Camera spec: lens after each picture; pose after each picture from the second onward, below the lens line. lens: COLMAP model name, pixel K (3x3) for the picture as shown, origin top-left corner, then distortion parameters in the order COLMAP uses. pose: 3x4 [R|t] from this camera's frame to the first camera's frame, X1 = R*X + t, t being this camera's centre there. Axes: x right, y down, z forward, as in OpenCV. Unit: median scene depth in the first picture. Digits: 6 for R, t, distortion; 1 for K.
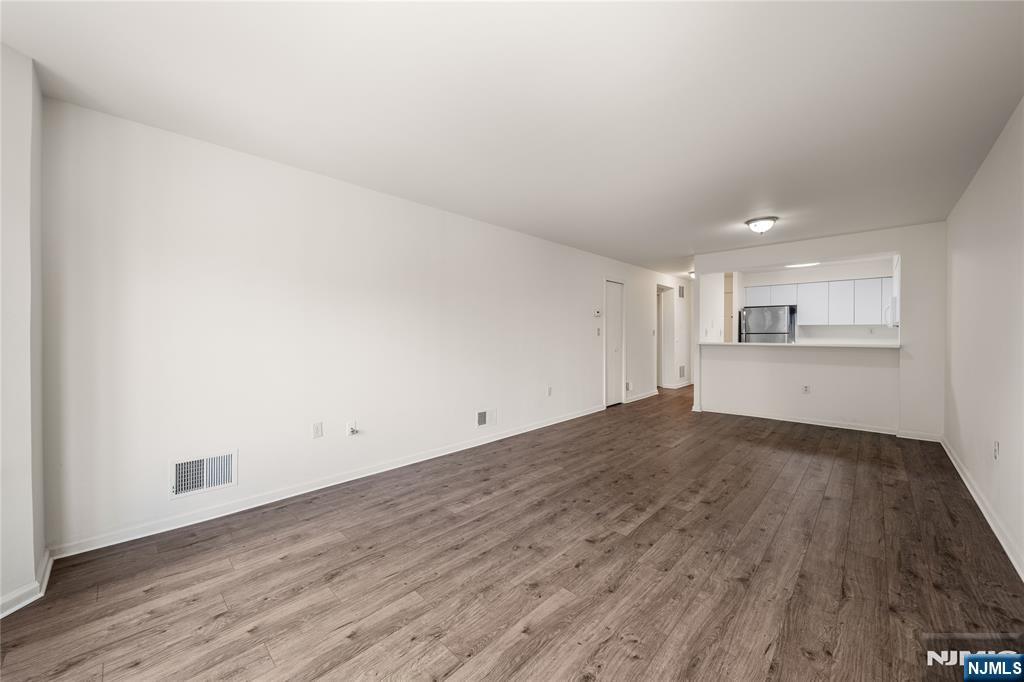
lens RADIAL K [[369.4, 0, 510.0], [0, 369.4, 343.2], [0, 0, 1]] dist [0.000582, 0.000137]
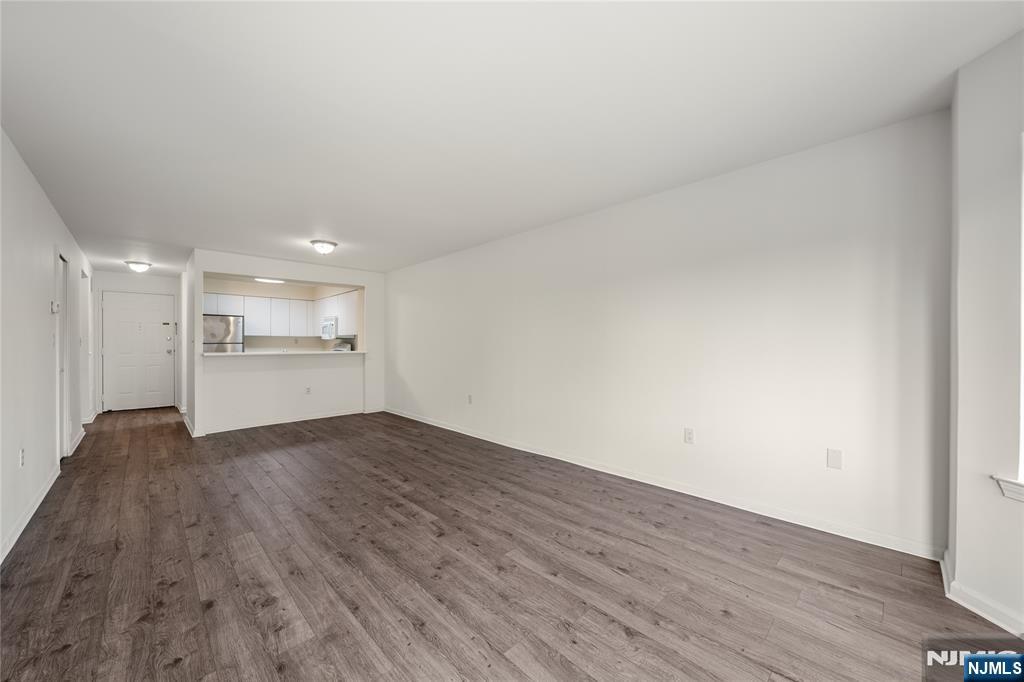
lens RADIAL K [[369.4, 0, 514.1], [0, 369.4, 339.6], [0, 0, 1]] dist [0.000582, 0.000137]
pose [[0.049826, 0.013183, 0.998671, -0.750735], [0.025858, 0.999561, -0.014485, -0.007079], [-0.998423, 0.026545, 0.049463, 0.638684]]
